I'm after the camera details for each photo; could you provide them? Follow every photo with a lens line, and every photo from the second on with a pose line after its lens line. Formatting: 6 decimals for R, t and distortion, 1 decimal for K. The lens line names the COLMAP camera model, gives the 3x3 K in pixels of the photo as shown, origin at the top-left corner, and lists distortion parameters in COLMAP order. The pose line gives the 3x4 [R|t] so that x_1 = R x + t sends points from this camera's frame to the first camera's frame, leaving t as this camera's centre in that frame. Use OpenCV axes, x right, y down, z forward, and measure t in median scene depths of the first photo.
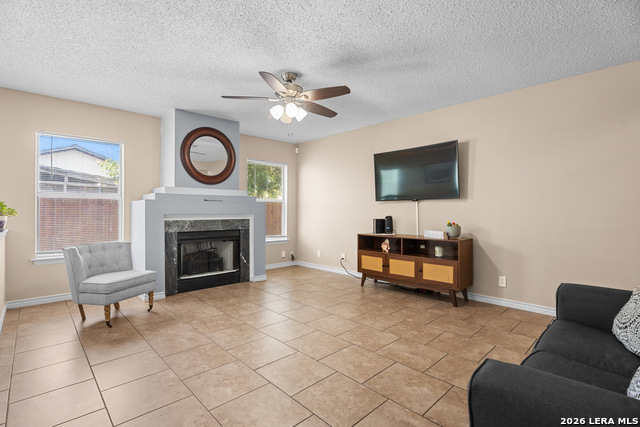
lens RADIAL K [[304.7, 0, 317.7], [0, 304.7, 211.9], [0, 0, 1]] dist [0.000647, 0.000105]
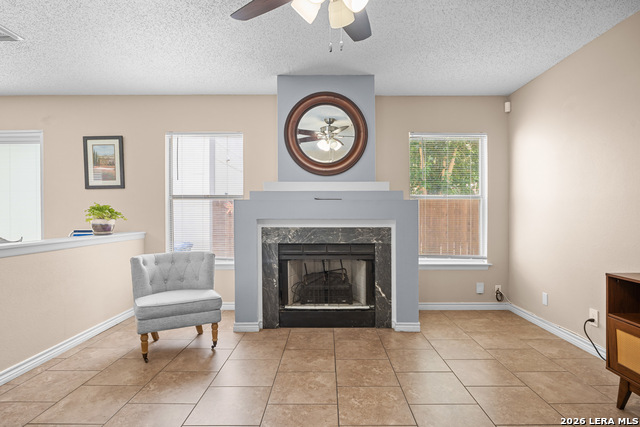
lens RADIAL K [[344.4, 0, 324.4], [0, 344.4, 214.6], [0, 0, 1]] dist [-0.019615, 0.000312]
pose [[0.724657, 0.001093, -0.689109, 0.168453], [-0.001530, 0.999999, -0.000022, -0.002947], [0.689108, 0.001070, 0.724658, 0.428840]]
